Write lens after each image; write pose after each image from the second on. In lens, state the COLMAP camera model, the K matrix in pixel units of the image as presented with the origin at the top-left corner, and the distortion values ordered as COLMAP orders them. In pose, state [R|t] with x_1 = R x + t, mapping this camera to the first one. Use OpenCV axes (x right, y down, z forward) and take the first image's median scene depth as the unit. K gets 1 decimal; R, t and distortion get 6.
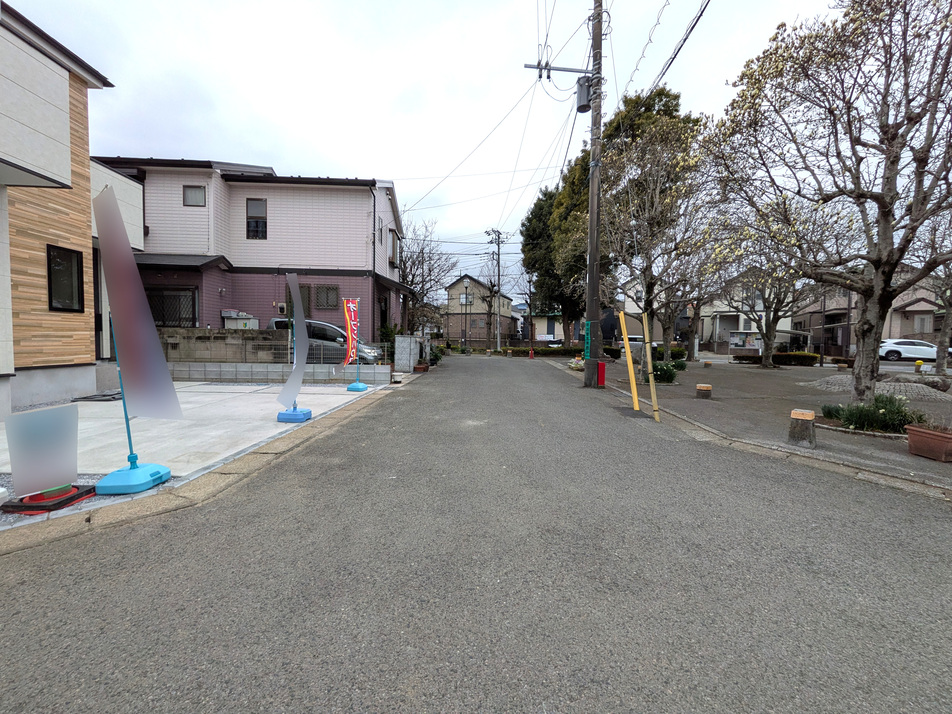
lens RADIAL K [[377.1, 0, 479.2], [0, 377.1, 356.4], [0, 0, 1]] dist [-0.002054, 0.000234]
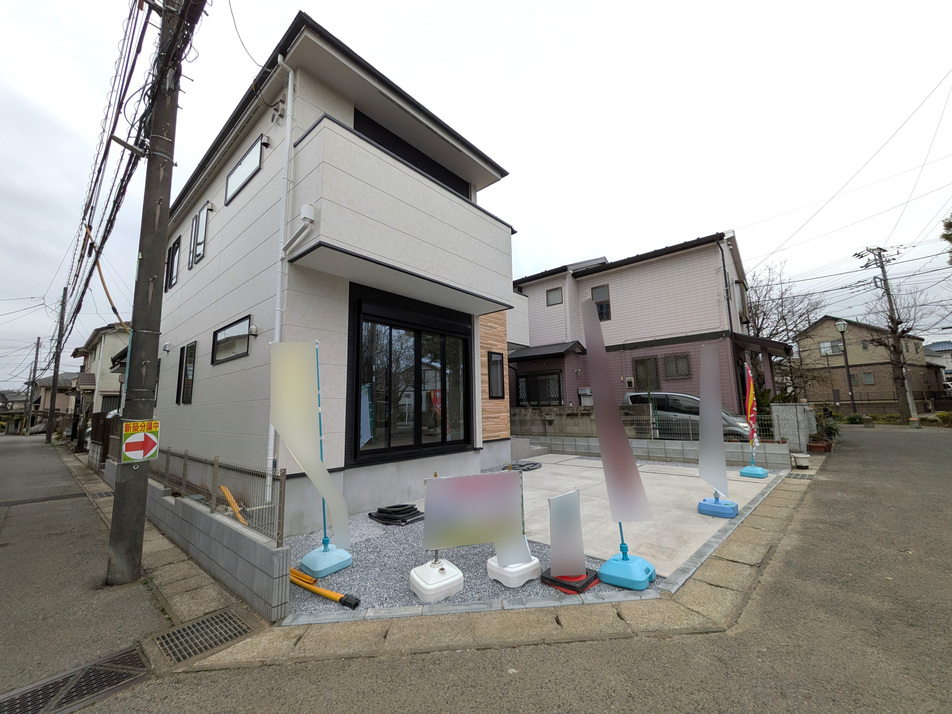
lens RADIAL K [[377.1, 0, 479.2], [0, 377.1, 356.4], [0, 0, 1]] dist [-0.002054, 0.000234]
pose [[0.723396, -0.131047, -0.677883, -0.148886], [0.005665, 0.982915, -0.183970, -0.014826], [0.690411, 0.129243, 0.711779, -0.011619]]
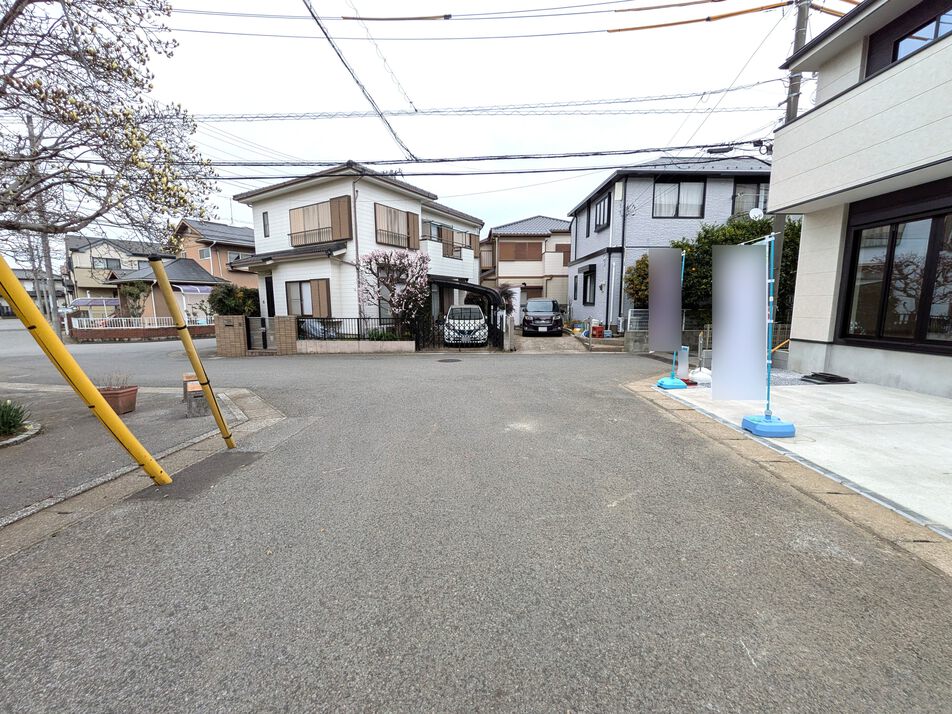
lens RADIAL K [[377.1, 0, 479.2], [0, 377.1, 356.4], [0, 0, 1]] dist [-0.002054, 0.000234]
pose [[-0.999771, -0.013539, 0.016566, 0.038067], [-0.010387, 0.984082, 0.177410, -0.059968], [-0.018704, 0.177197, -0.983998, 0.992477]]
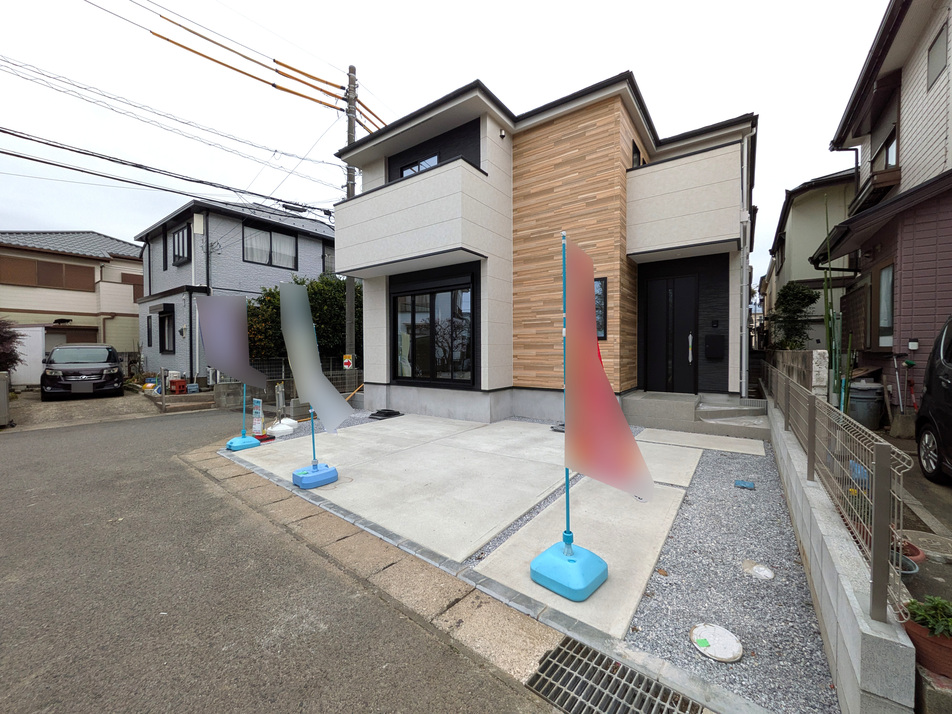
lens RADIAL K [[377.1, 0, 479.2], [0, 377.1, 356.4], [0, 0, 1]] dist [-0.002054, 0.000234]
pose [[-0.624249, -0.000950, -0.781225, -0.064780], [-0.039392, 0.998766, 0.030262, -0.065215], [0.780232, 0.049665, -0.623516, 0.984564]]
